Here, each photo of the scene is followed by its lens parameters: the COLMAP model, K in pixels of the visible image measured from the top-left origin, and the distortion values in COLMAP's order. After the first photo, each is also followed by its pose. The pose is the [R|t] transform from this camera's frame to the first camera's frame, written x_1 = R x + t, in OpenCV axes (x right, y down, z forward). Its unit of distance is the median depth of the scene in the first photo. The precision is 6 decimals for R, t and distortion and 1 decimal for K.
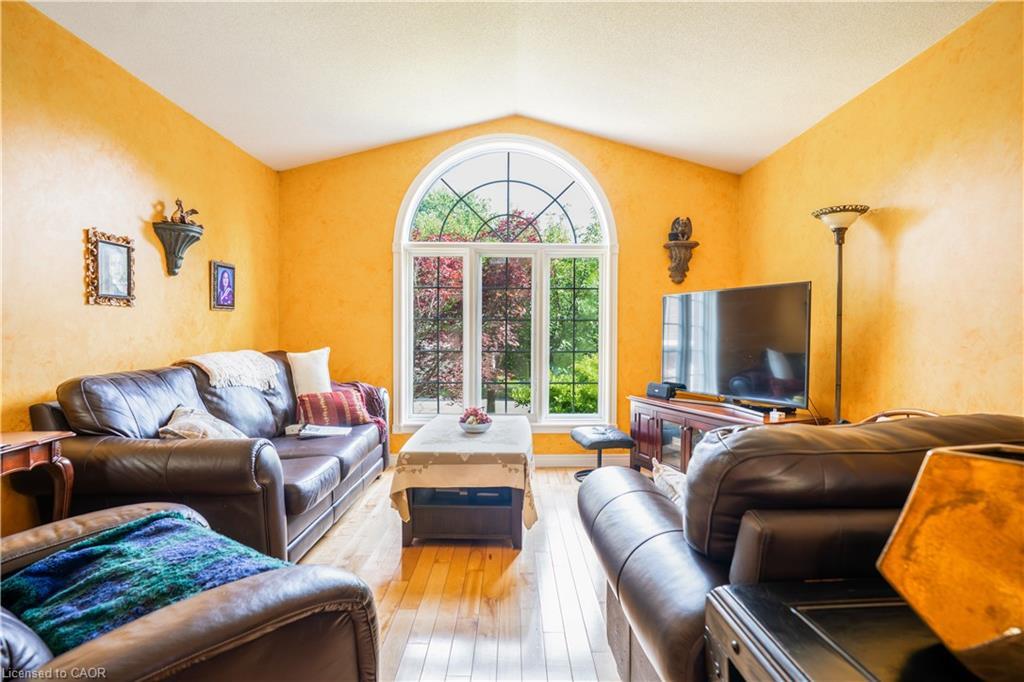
lens RADIAL K [[548.9, 0, 518.1], [0, 548.9, 345.3], [0, 0, 1]] dist [-0.026348, 0.002185]
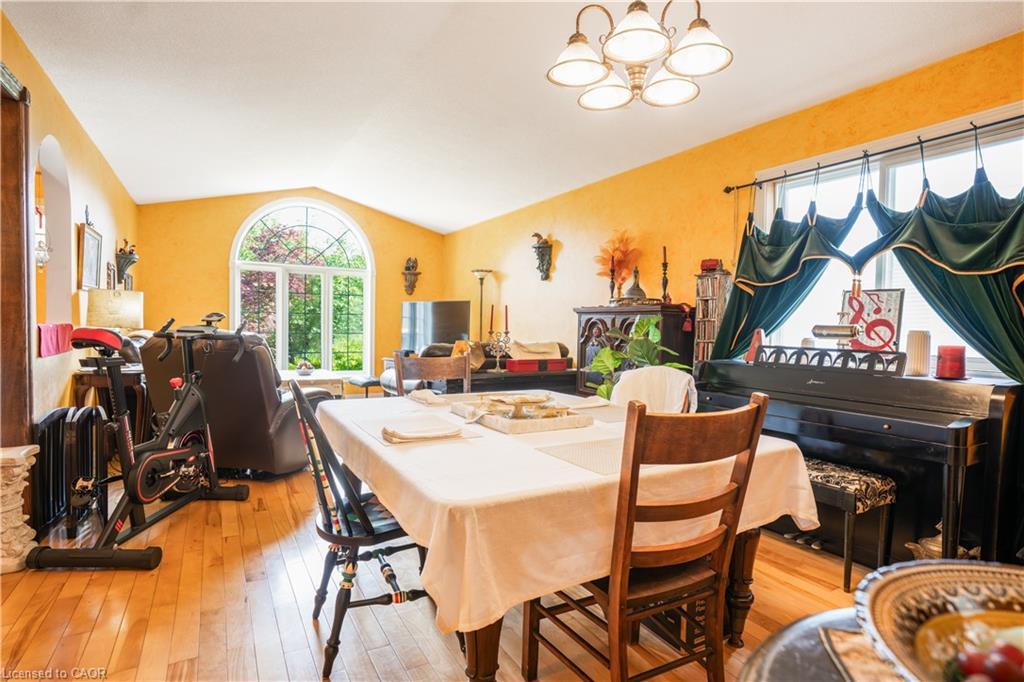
lens RADIAL K [[548.9, 0, 509.0], [0, 548.9, 339.7], [0, 0, 1]] dist [-0.026348, 0.002185]
pose [[0.888775, 0.001679, 0.458341, -0.265797], [-0.005451, 0.999961, 0.006906, 0.019620], [-0.458312, -0.008636, 0.888750, -0.816803]]
